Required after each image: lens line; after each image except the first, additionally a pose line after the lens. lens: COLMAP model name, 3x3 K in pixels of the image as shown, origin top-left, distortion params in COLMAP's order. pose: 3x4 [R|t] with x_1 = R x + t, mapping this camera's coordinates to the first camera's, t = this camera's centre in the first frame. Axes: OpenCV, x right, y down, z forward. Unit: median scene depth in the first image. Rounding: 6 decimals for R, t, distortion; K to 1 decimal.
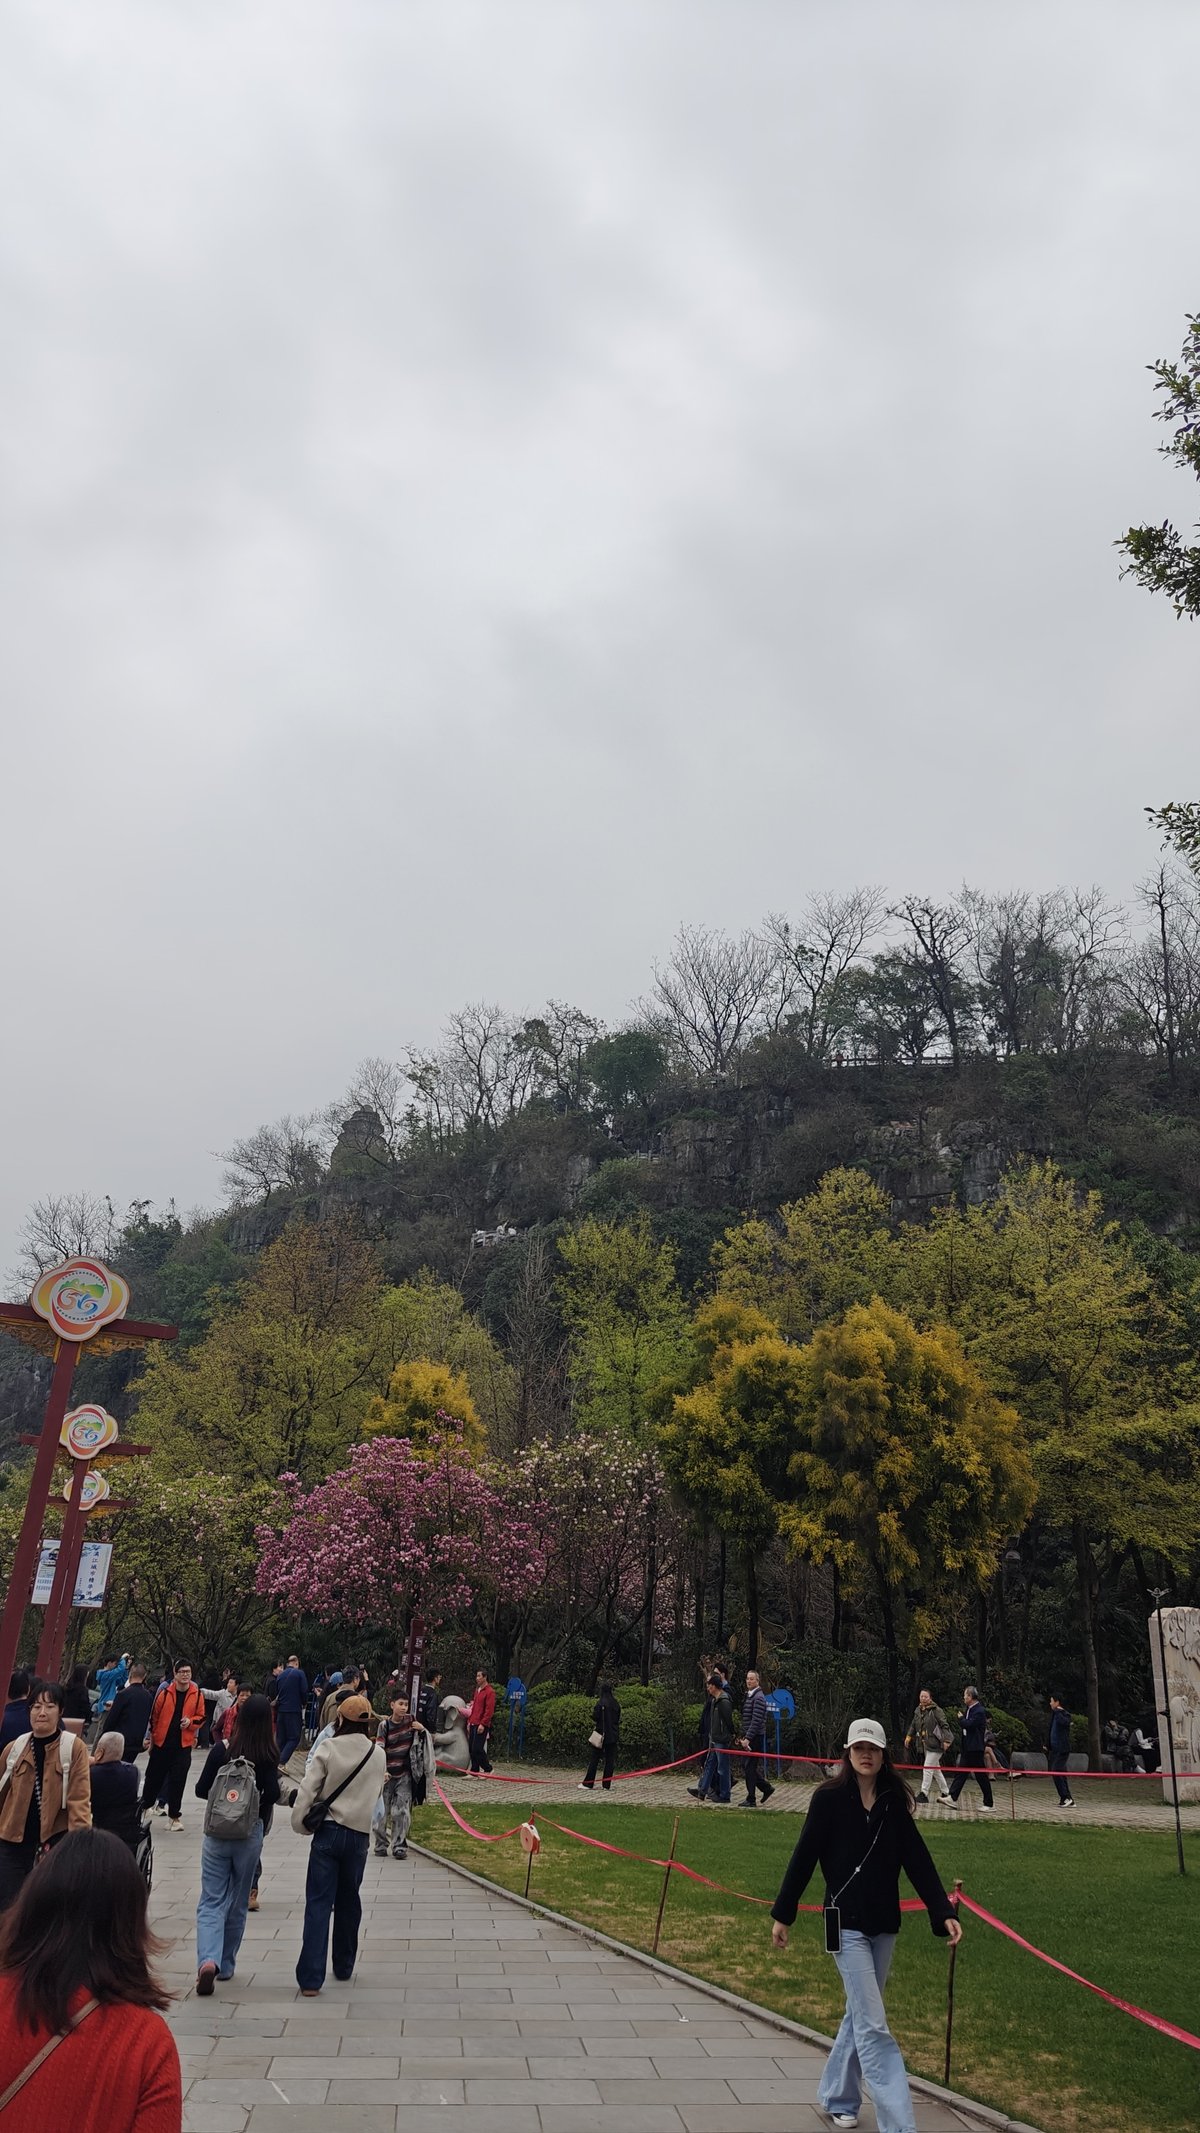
lens RADIAL K [[1458.6, 0, 603.5], [0, 1458.6, 1063.4], [0, 0, 1]] dist [0.046022, -0.051369]
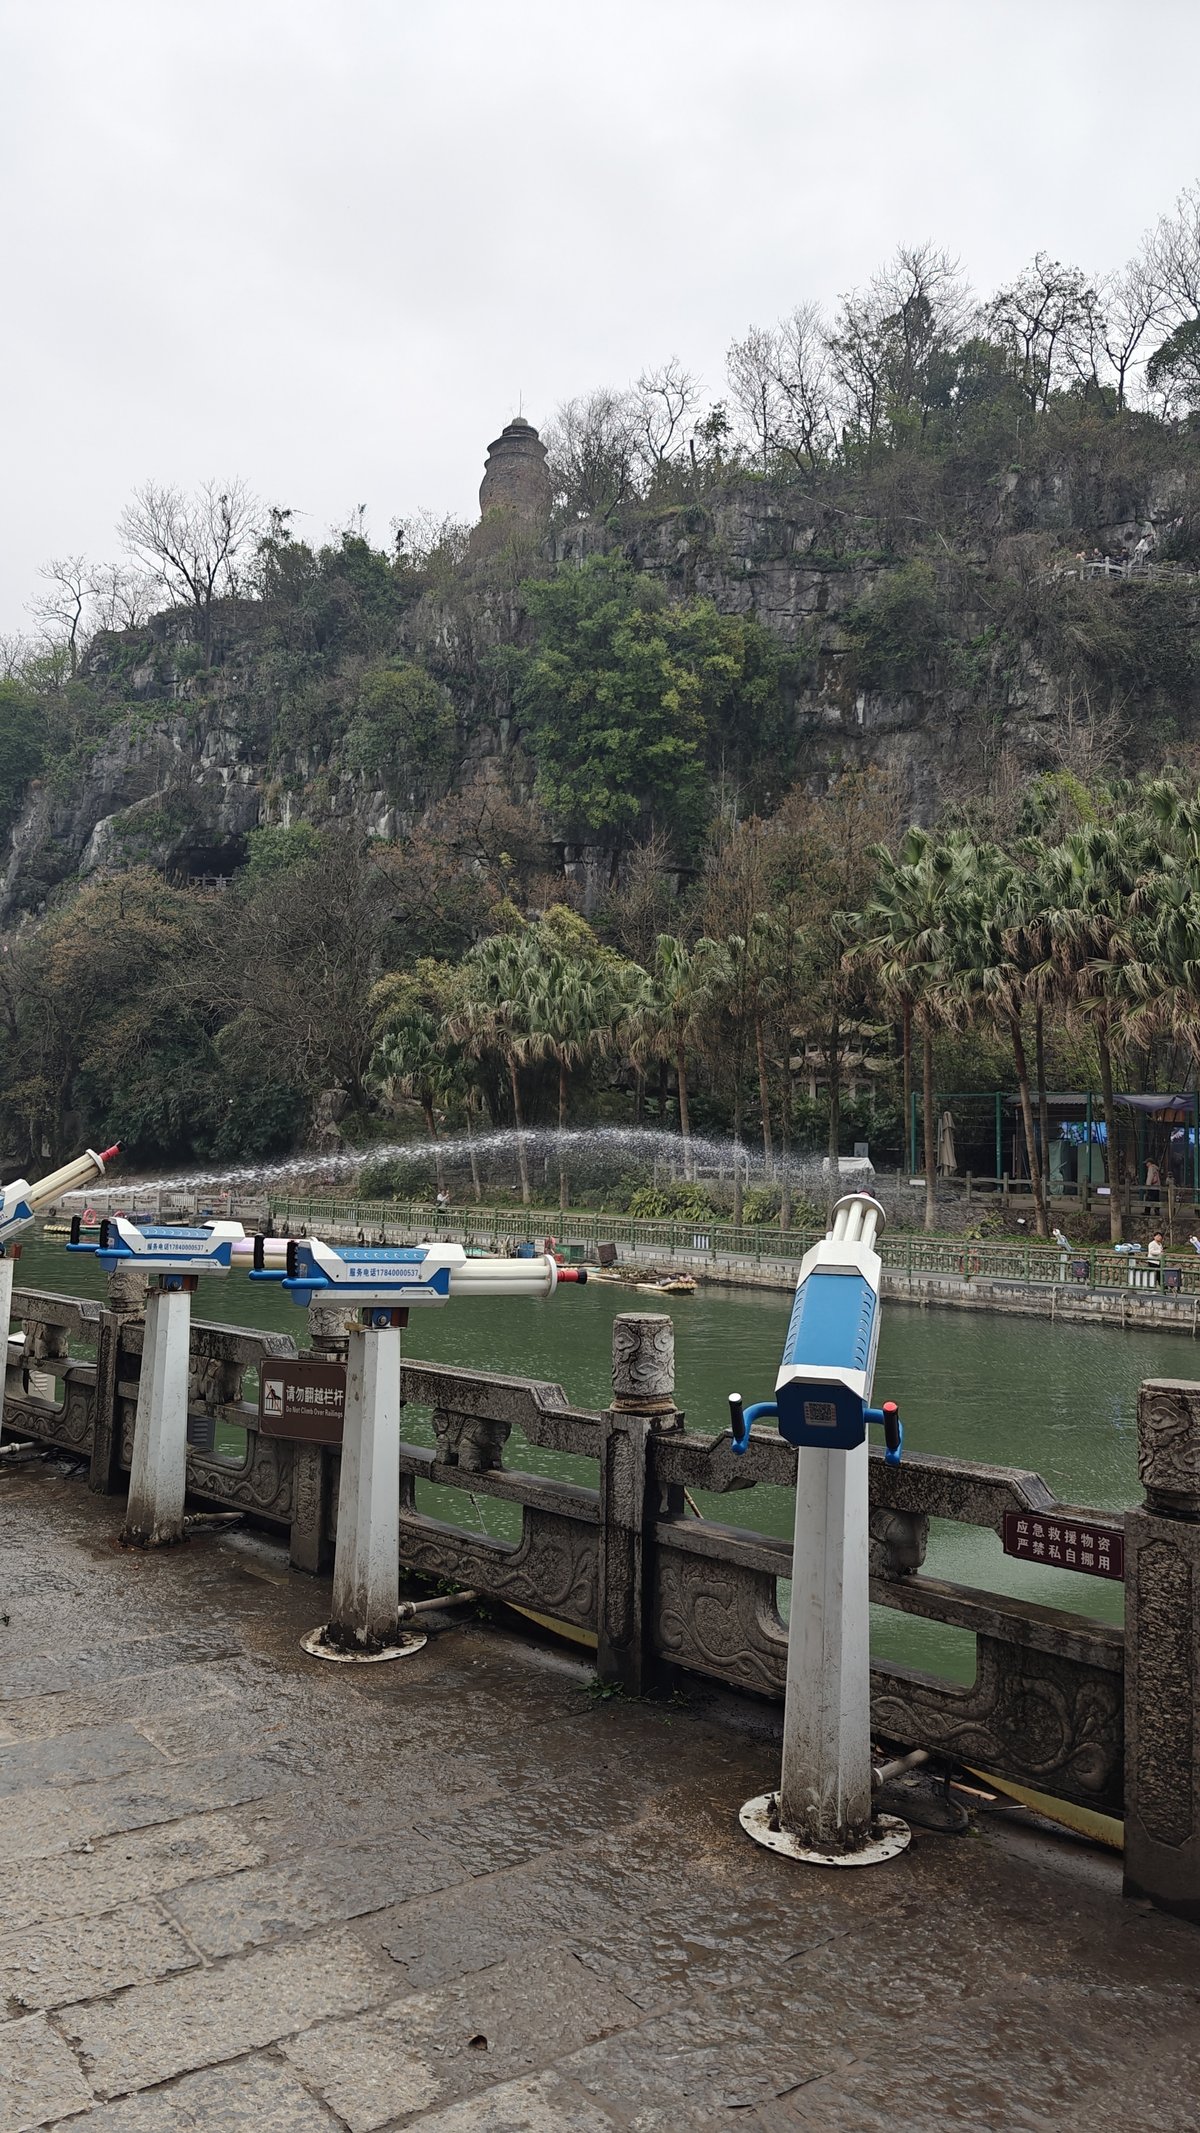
lens RADIAL K [[1458.6, 0, 600.5], [0, 1458.6, 1059.7], [0, 0, 1]] dist [0.046022, -0.051369]
pose [[0.944260, -0.008498, 0.329092, -0.501160], [-0.103047, 0.941800, 0.319990, 0.125167], [-0.312658, -0.336066, 0.888428, 0.286559]]
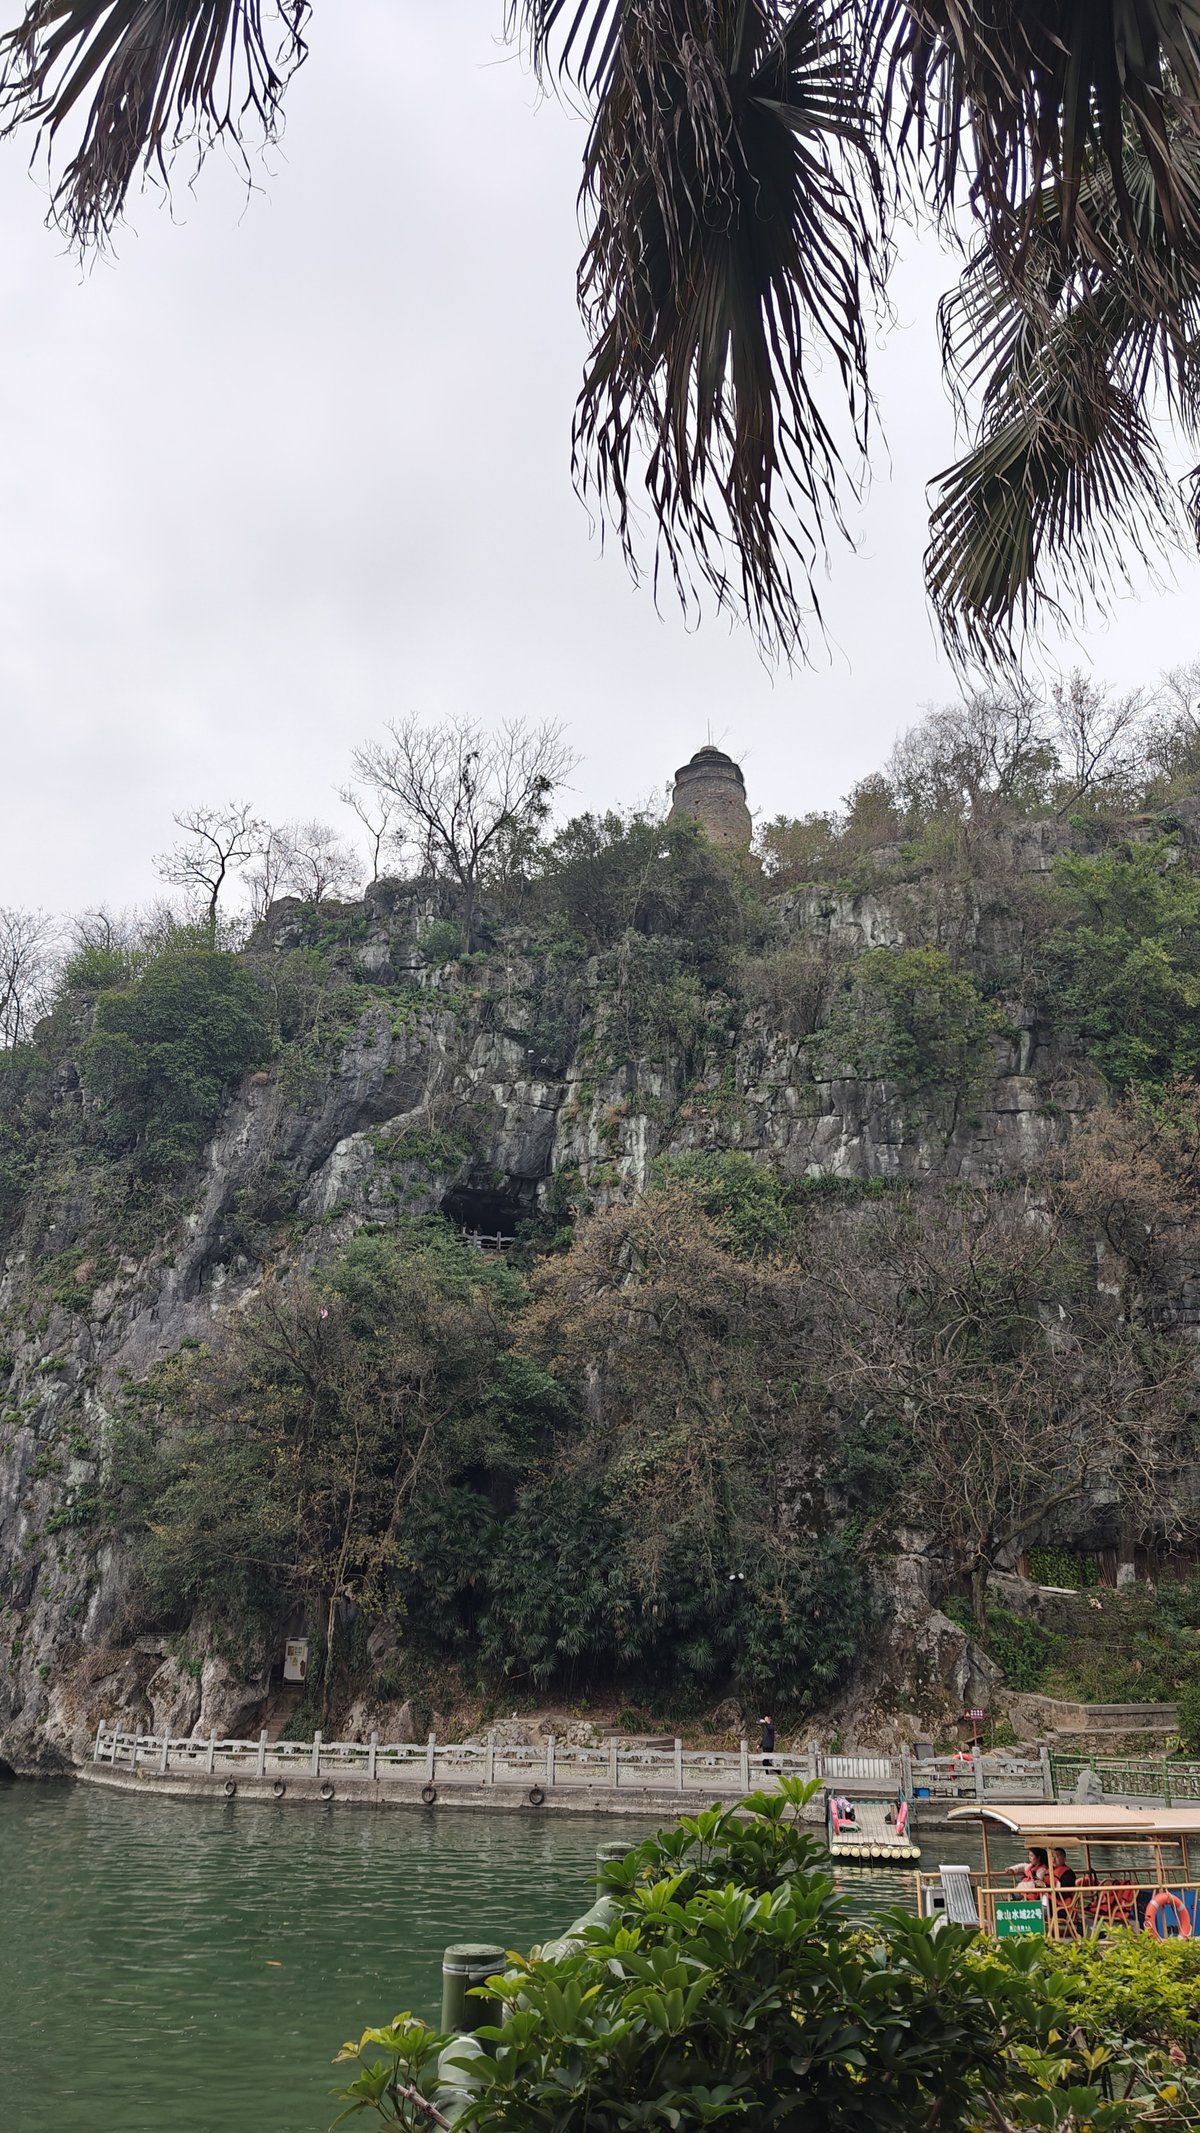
lens RADIAL K [[1458.6, 0, 611.7], [0, 1458.6, 1098.6], [0, 0, 1]] dist [0.046022, -0.051369]
pose [[0.801779, 0.159478, 0.575949, -0.734953], [-0.193036, 0.981187, -0.002961, 0.258926], [-0.565586, -0.108805, 0.817481, 0.646384]]
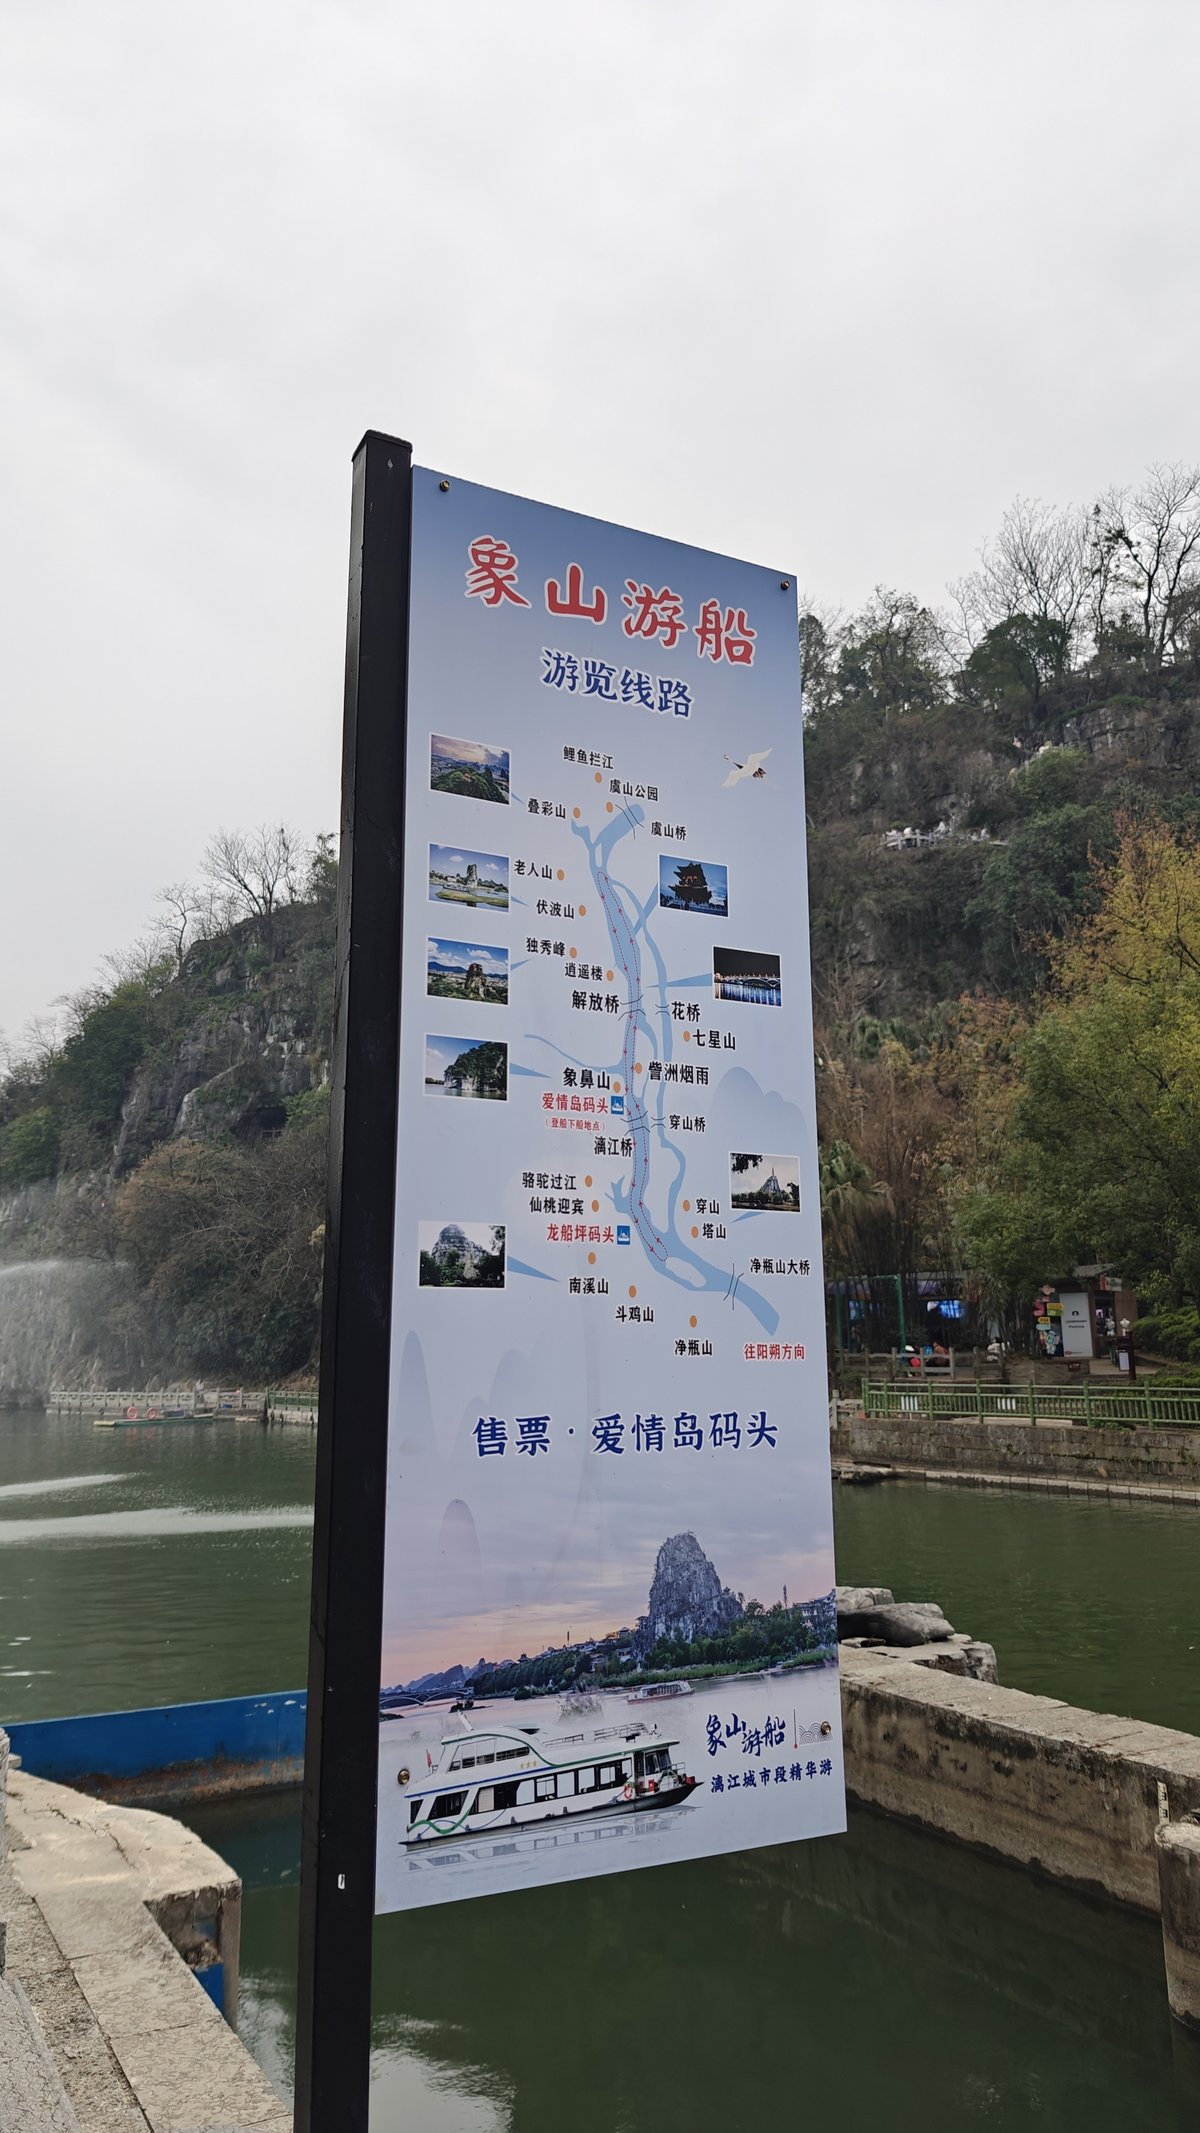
lens RADIAL K [[1458.6, 0, 610.7], [0, 1458.6, 1065.6], [0, 0, 1]] dist [0.046022, -0.051369]
pose [[0.982369, -0.048659, 0.180509, -0.385662], [0.009009, 0.976734, 0.214266, 0.052049], [-0.186735, -0.208862, 0.959951, 0.103448]]
